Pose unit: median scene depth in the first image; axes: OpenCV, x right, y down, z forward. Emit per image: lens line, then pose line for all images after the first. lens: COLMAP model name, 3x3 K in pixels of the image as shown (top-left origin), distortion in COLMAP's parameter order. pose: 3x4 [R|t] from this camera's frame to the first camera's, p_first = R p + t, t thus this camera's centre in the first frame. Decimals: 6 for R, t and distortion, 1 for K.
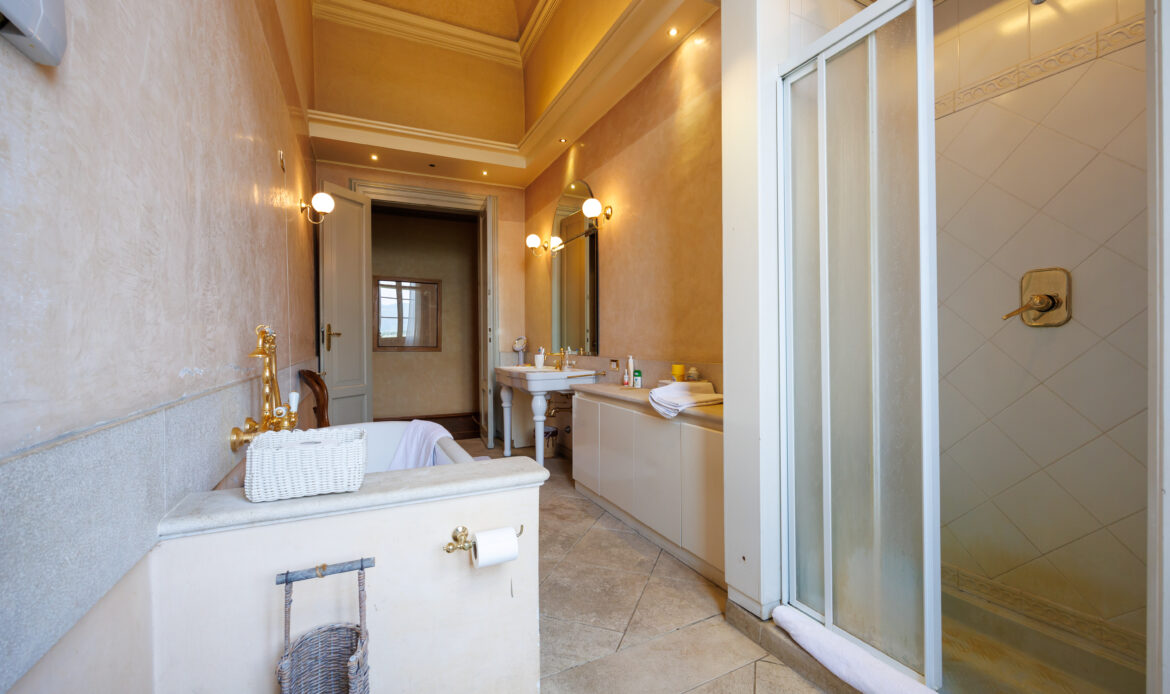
lens RADIAL K [[465.9, 0, 583.5], [0, 465.9, 344.0], [0, 0, 1]] dist [-0.002682, 0.000091]
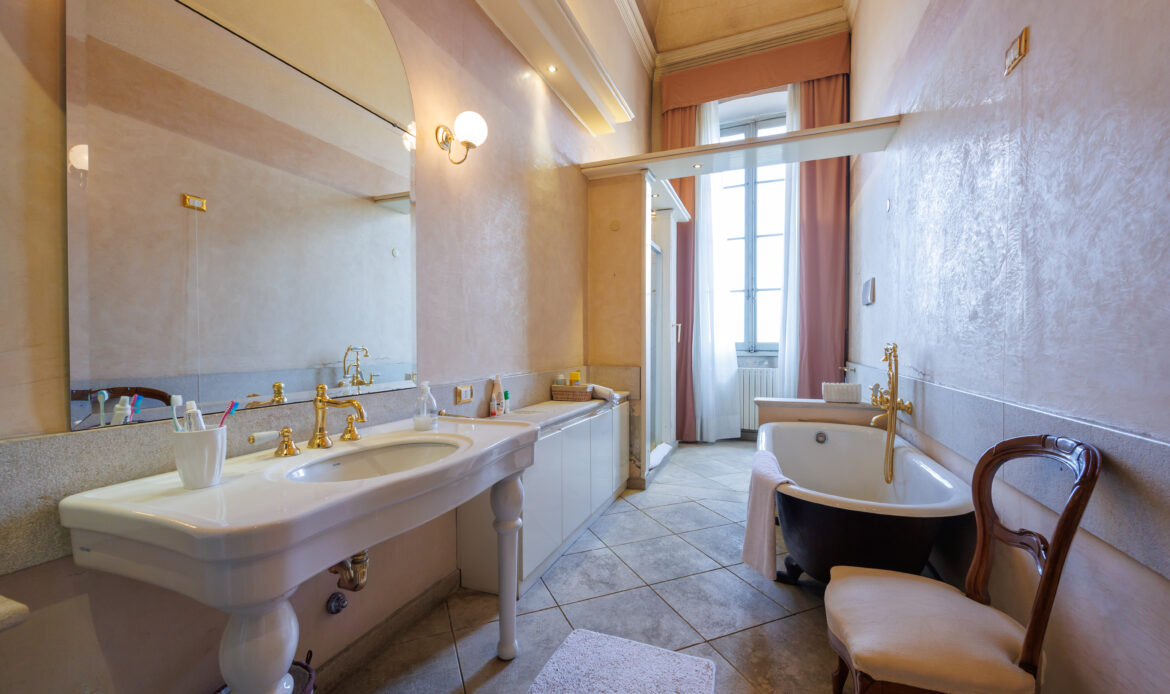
lens RADIAL K [[465.9, 0, 585.7], [0, 465.9, 346.7], [0, 0, 1]] dist [-0.002682, 0.000091]
pose [[-0.681504, -0.002102, 0.731812, -0.724802], [0.004615, 0.999964, 0.007170, -0.034816], [-0.731800, 0.008264, -0.681469, 1.855593]]
